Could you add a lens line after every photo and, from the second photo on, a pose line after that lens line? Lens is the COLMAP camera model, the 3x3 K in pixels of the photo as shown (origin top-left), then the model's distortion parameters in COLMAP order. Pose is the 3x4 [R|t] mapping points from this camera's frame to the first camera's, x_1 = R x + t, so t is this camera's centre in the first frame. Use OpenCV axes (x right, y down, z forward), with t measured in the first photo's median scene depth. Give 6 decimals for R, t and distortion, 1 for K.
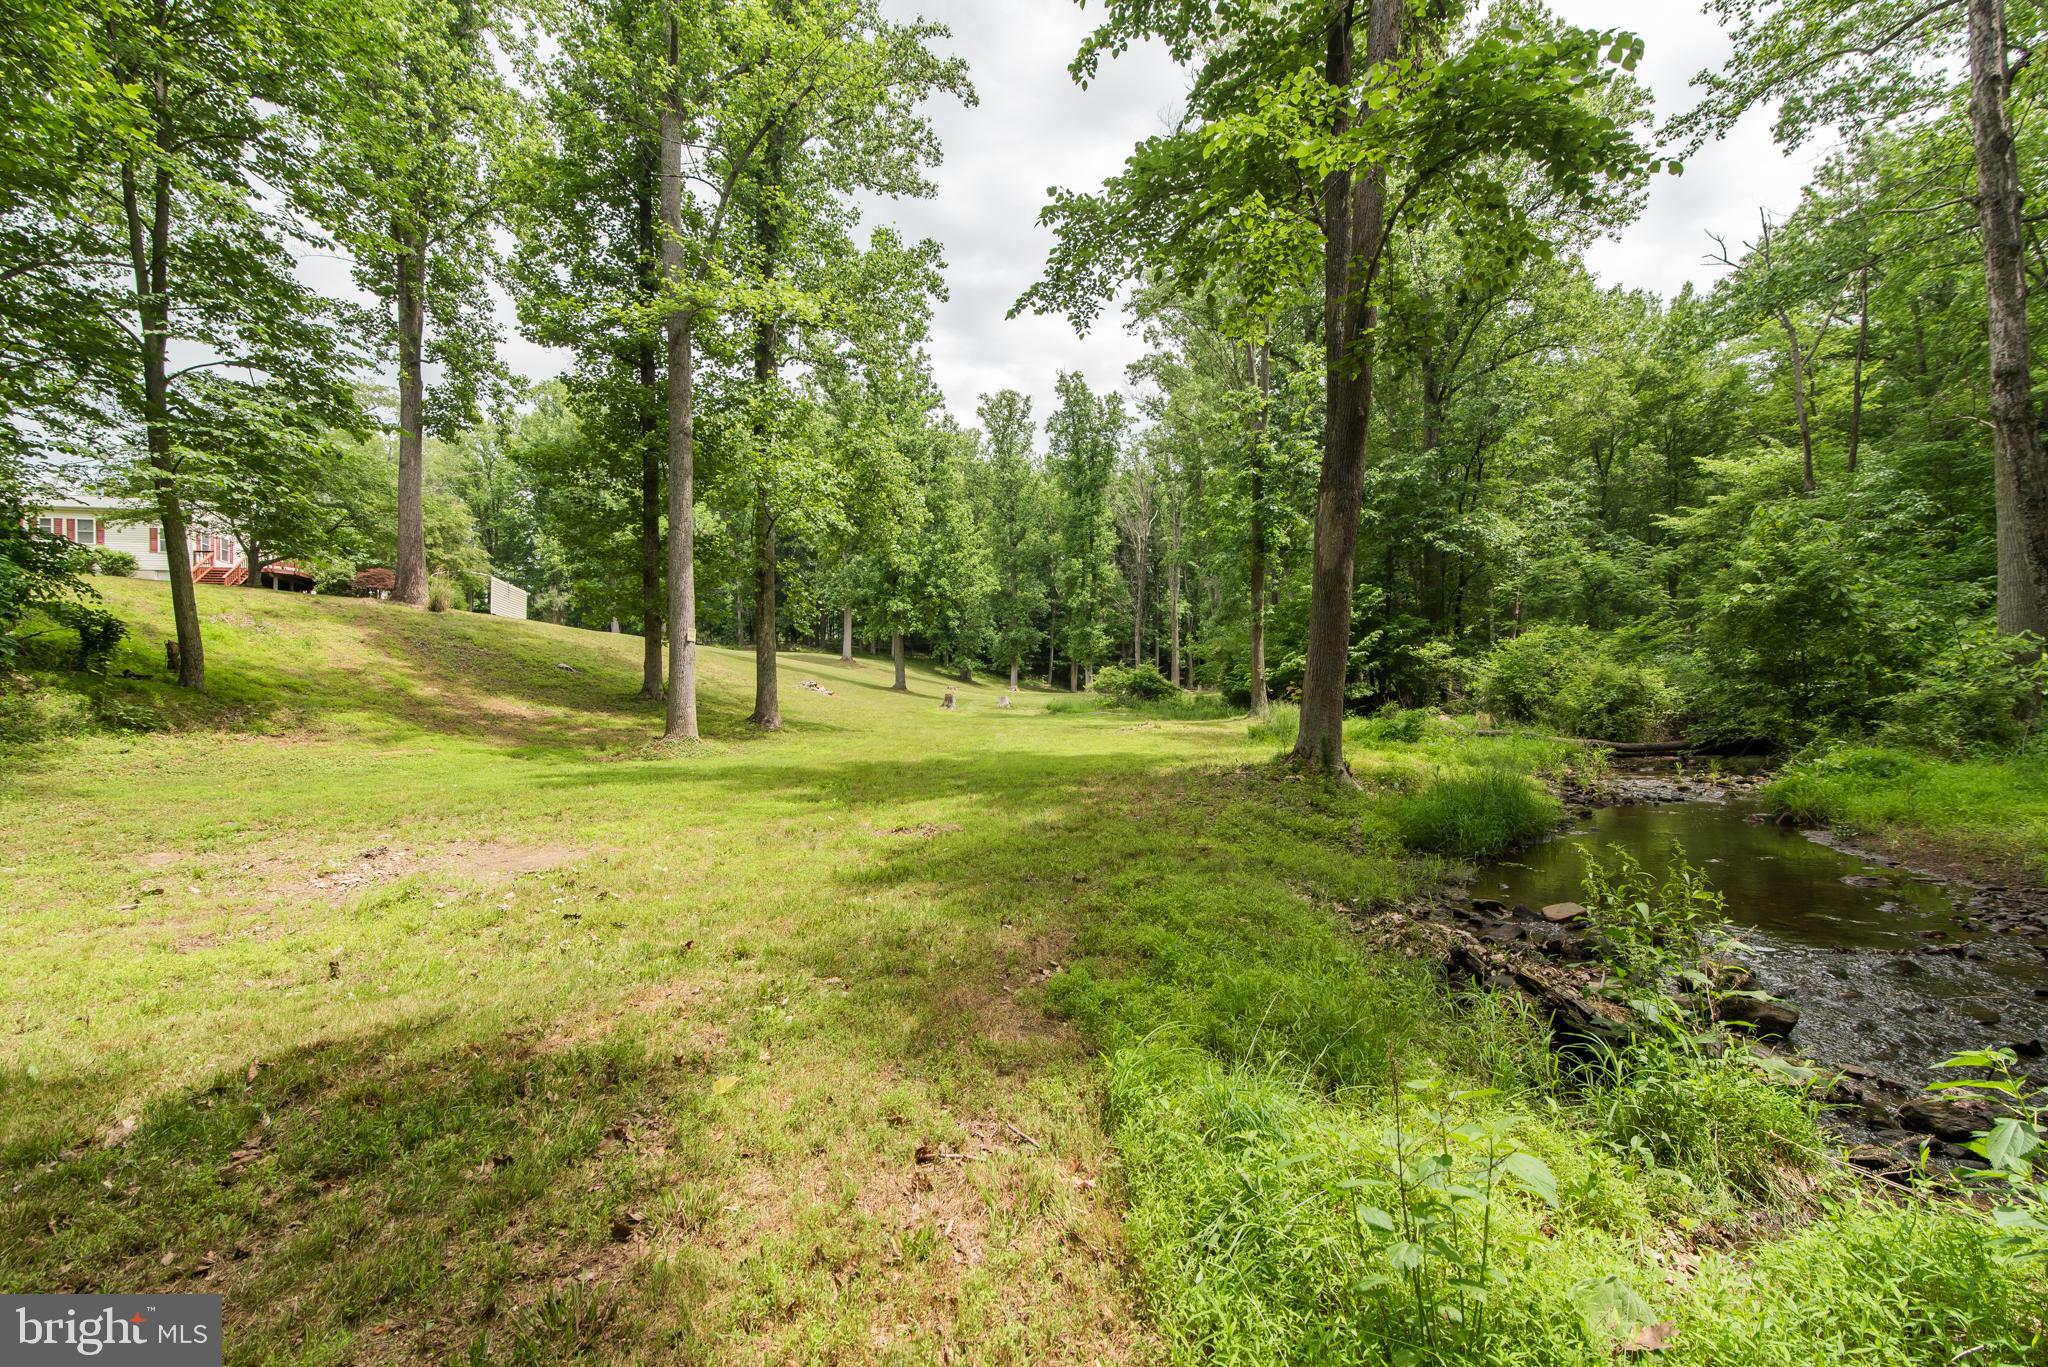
lens RADIAL K [[922.2, 0, 1023.9], [0, 922.2, 689.8], [0, 0, 1]] dist [0.013742, -0.000684]
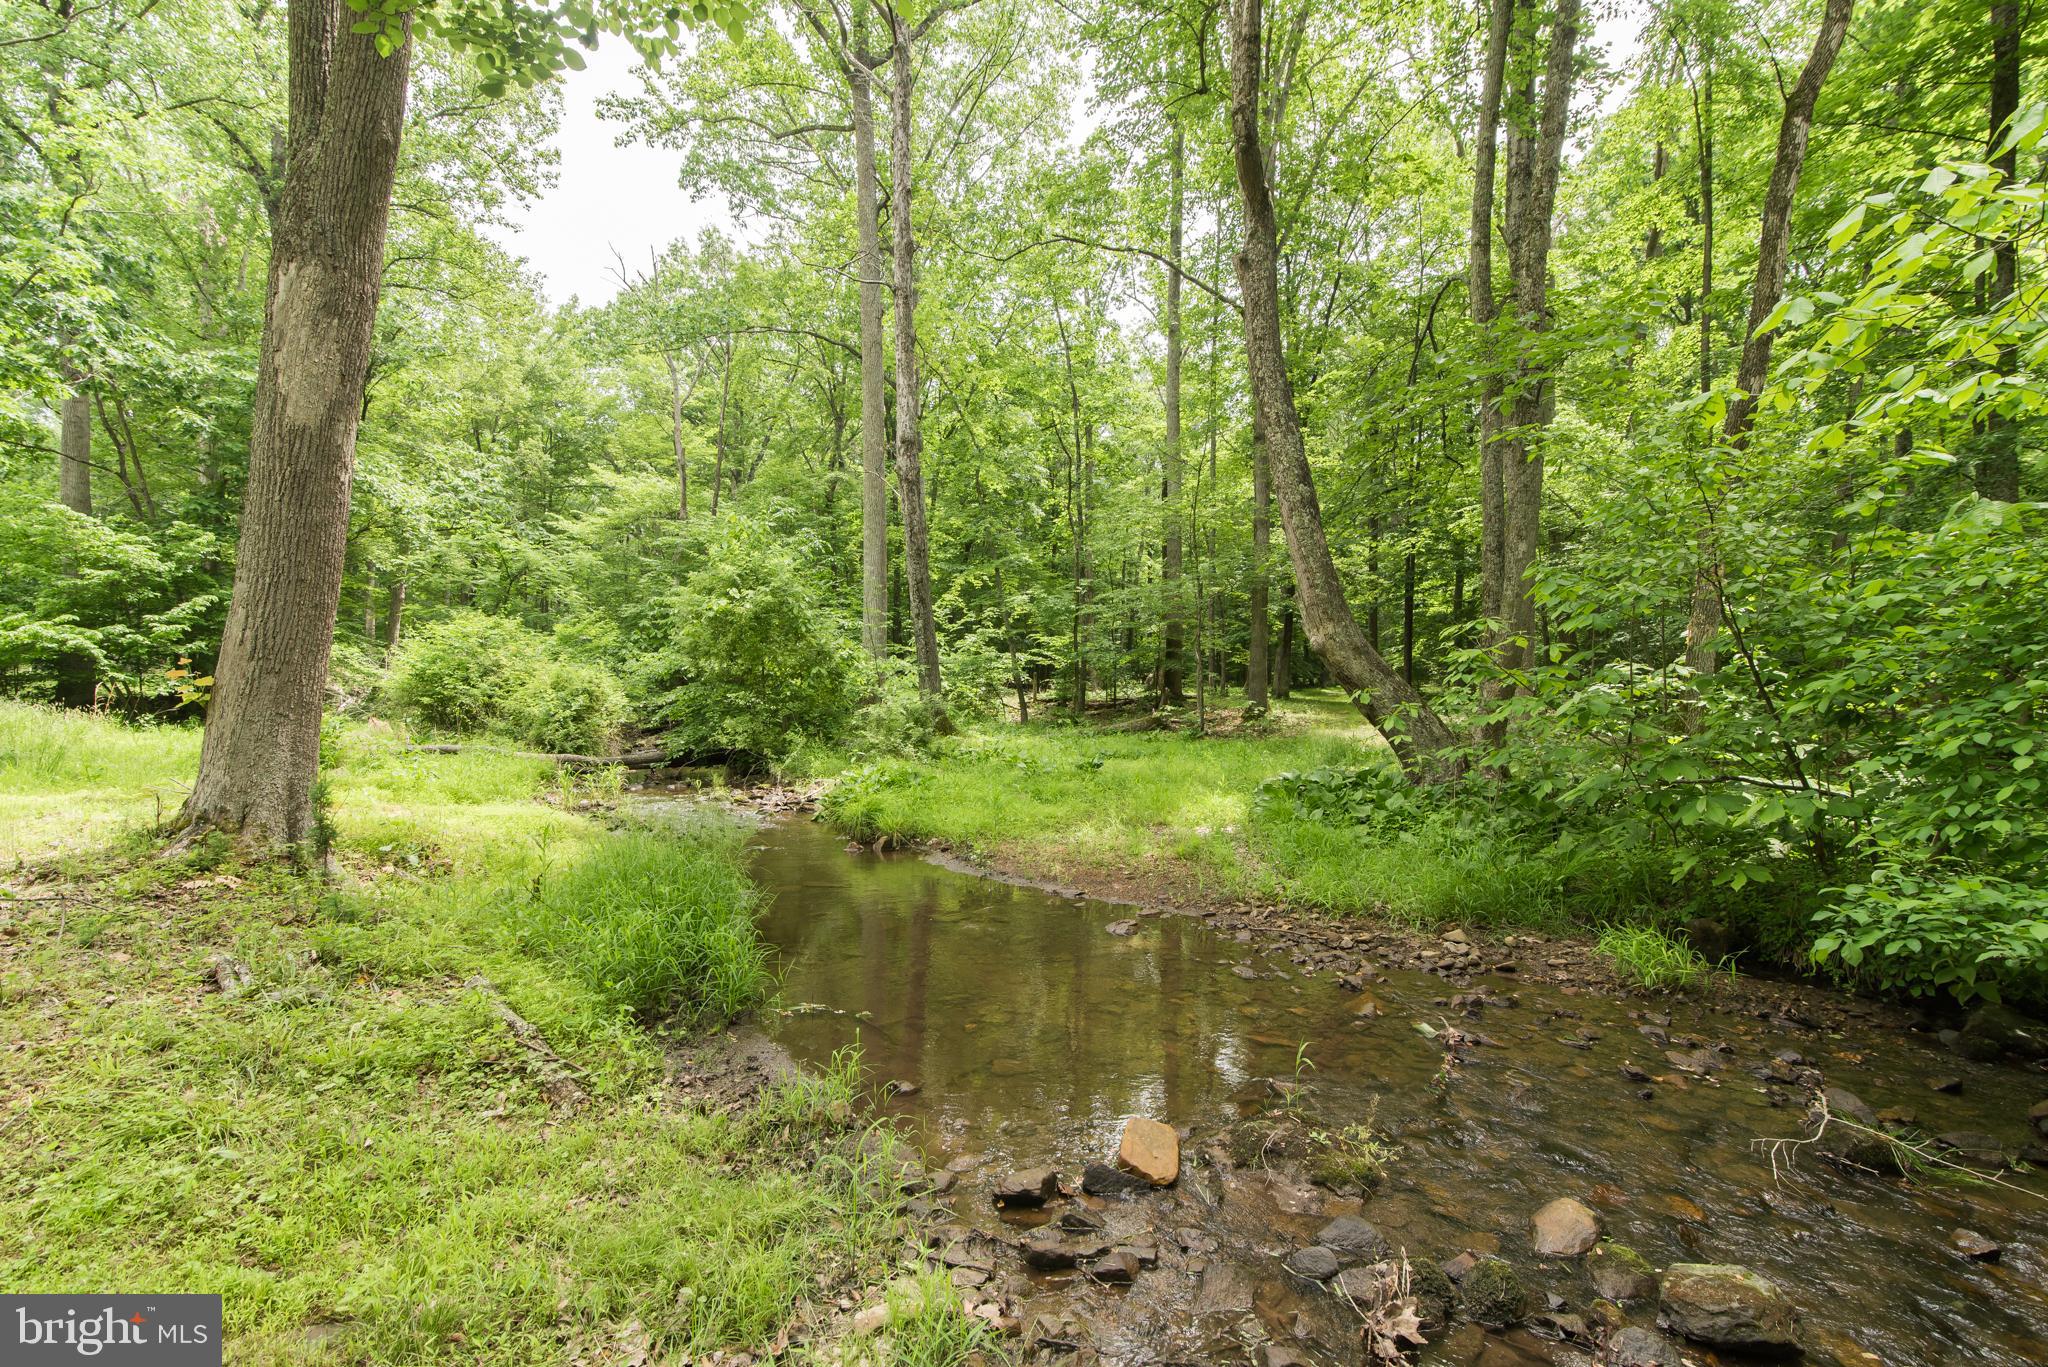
lens RADIAL K [[922.2, 0, 1024.0], [0, 922.2, 696.1], [0, 0, 1]] dist [0.013742, -0.000684]
pose [[0.418231, 0.028694, 0.907887, 0.024497], [-0.030137, 0.999389, -0.017702, 0.002646], [-0.907841, -0.019958, 0.418840, 0.193165]]
